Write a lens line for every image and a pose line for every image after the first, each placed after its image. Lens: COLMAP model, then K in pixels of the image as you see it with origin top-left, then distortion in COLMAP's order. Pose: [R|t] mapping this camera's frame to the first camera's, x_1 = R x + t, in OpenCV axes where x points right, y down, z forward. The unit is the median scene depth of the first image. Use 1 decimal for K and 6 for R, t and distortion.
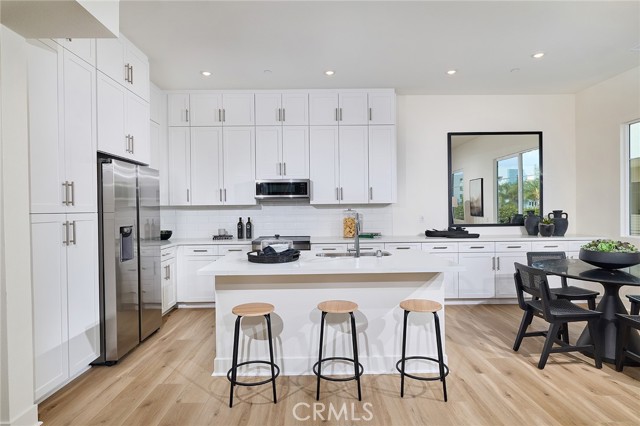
lens RADIAL K [[350.7, 0, 319.8], [0, 350.7, 212.3], [0, 0, 1]] dist [-0.002447, -0.000538]
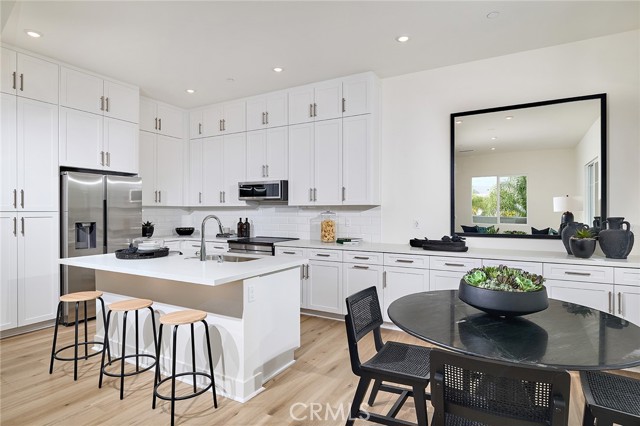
lens RADIAL K [[350.7, 0, 320.1], [0, 350.7, 212.4], [0, 0, 1]] dist [-0.002447, -0.000538]
pose [[0.861762, 0.014373, -0.507110, 0.546350], [-0.014222, 0.999890, 0.004173, -0.009809], [0.507114, 0.003616, 0.861871, 0.201210]]
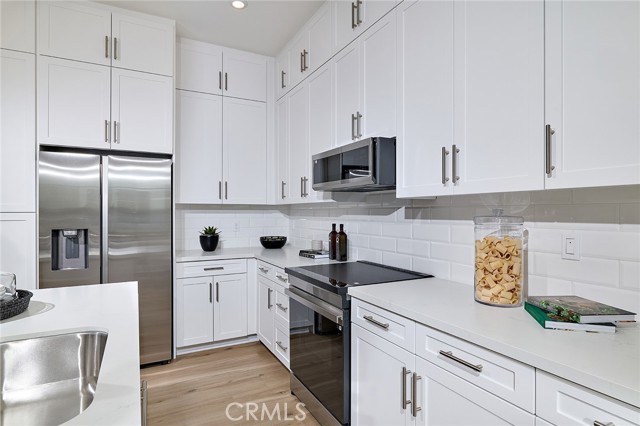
lens RADIAL K [[350.7, 0, 318.2], [0, 350.7, 212.1], [0, 0, 1]] dist [-0.002447, -0.000538]
pose [[0.444112, 0.012103, -0.895890, 0.299760], [-0.009675, 0.999915, 0.008713, -0.009233], [0.895919, 0.004798, 0.444191, 0.735718]]
